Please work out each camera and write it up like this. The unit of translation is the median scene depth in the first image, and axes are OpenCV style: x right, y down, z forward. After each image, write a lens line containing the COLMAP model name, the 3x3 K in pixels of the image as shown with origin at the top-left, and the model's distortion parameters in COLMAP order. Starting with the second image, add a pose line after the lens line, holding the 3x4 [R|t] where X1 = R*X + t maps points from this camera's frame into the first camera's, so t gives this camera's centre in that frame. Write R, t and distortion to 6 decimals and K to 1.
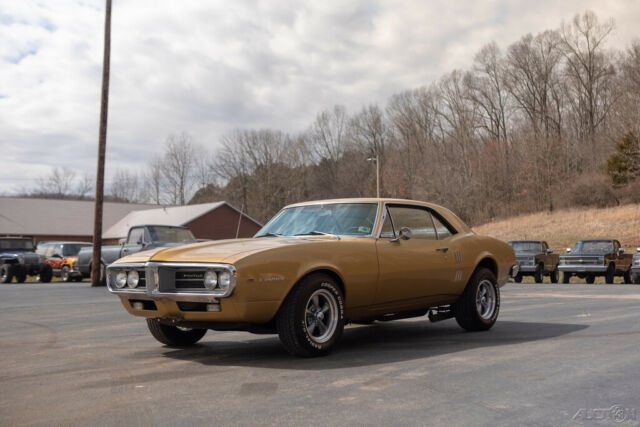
lens RADIAL K [[1438.0, 0, 320.0], [0, 1438.0, 213.5], [0, 0, 1]] dist [-0.038479, -0.292113]
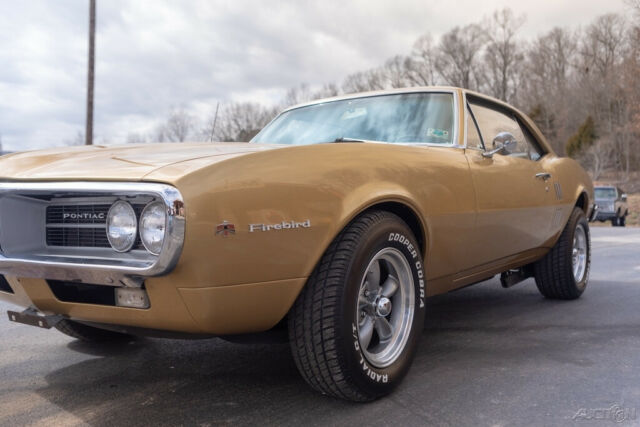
lens RADIAL K [[624.7, 0, 320.0], [0, 624.7, 213.5], [0, 0, 1]] dist [0.012333, 0.004014]
pose [[0.996405, 0.005151, 0.084555, -0.022699], [-0.008401, 0.999238, 0.038118, 0.021757], [-0.084295, -0.038691, 0.995689, 0.503265]]
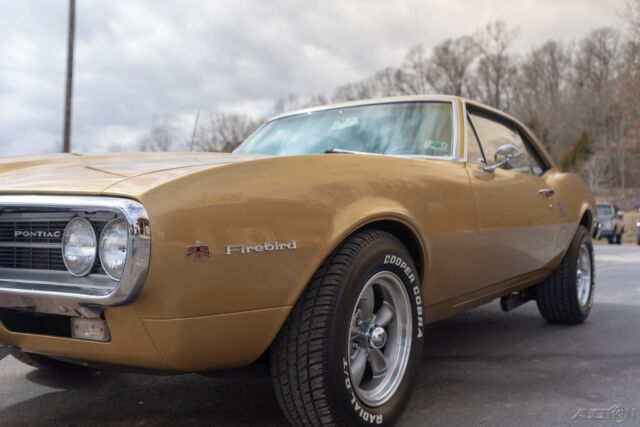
lens RADIAL K [[634.1, 0, 320.0], [0, 634.1, 213.5], [0, 0, 1]] dist [0.011766, 0.007431]
pose [[0.994507, 0.014827, 0.103615, -0.021735], [-0.016496, 0.999747, 0.015270, 0.021368], [-0.103363, -0.016895, 0.994500, 0.514350]]
